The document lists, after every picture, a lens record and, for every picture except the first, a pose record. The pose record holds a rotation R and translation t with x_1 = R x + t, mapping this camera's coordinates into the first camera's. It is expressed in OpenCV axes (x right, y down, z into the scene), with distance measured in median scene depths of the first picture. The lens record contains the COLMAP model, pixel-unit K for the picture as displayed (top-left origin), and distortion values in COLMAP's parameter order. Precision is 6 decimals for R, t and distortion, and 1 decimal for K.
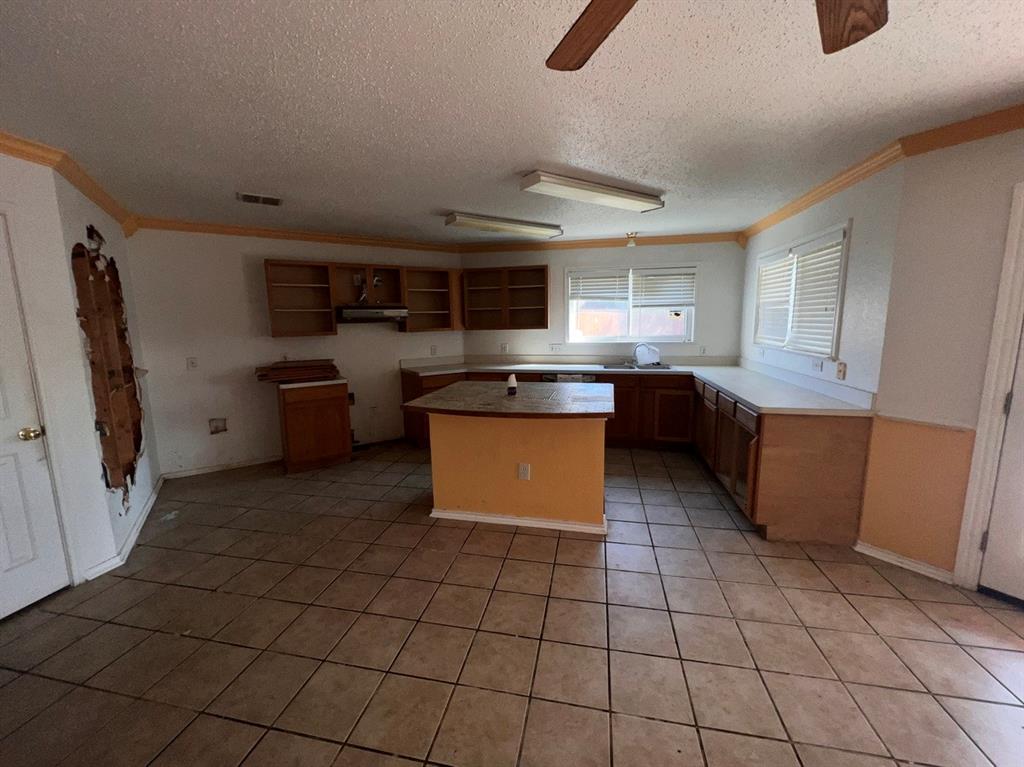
lens RADIAL K [[413.1, 0, 509.5], [0, 413.1, 383.4], [0, 0, 1]] dist [-0.001308, 0.000380]
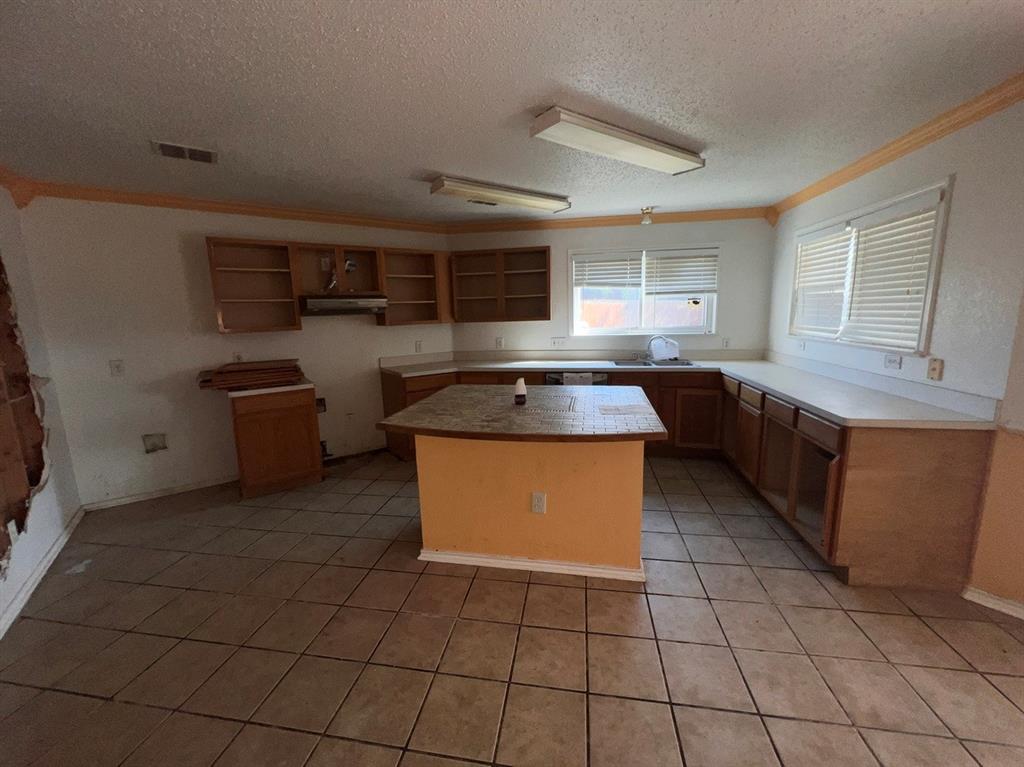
lens RADIAL K [[413.1, 0, 510.0], [0, 413.1, 383.7], [0, 0, 1]] dist [-0.001308, 0.000380]
pose [[0.999160, -0.015368, 0.037999, -0.038350], [0.014649, 0.999710, 0.019135, -0.024102], [-0.038282, -0.018562, 0.999095, 0.191006]]
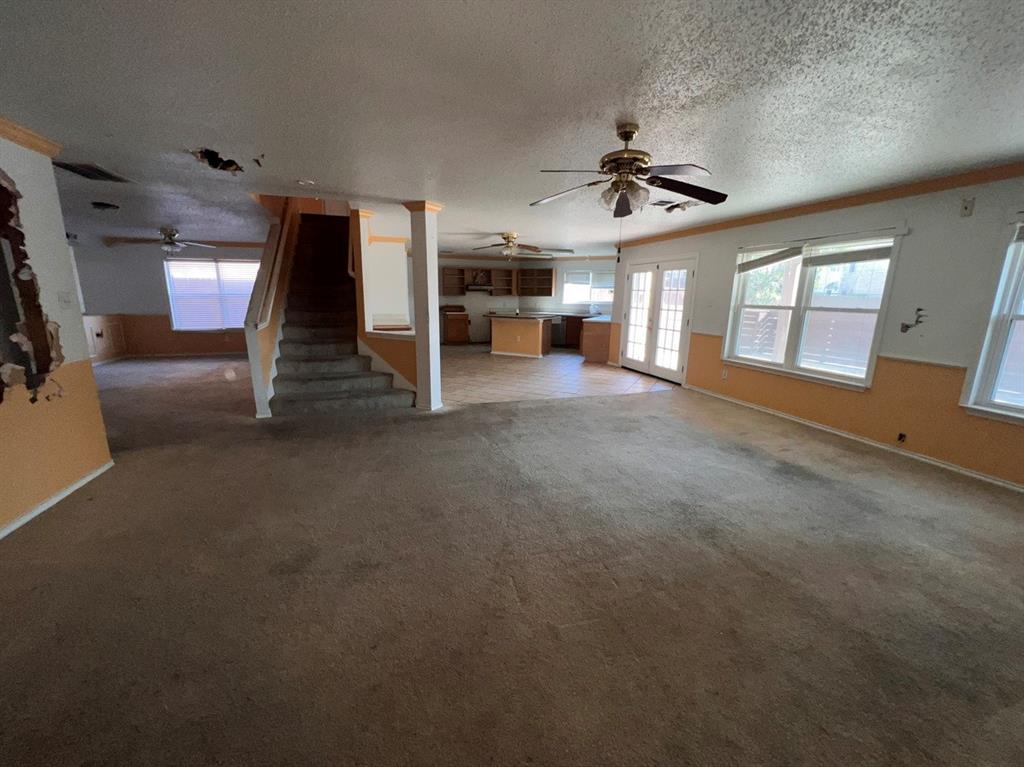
lens RADIAL K [[413.1, 0, 512.5], [0, 413.1, 384.1], [0, 0, 1]] dist [-0.001308, 0.000380]
pose [[0.961269, 0.087711, -0.261284, 0.746464], [-0.071073, 0.994834, 0.072478, 0.285009], [0.266291, -0.051100, 0.962537, -1.826631]]
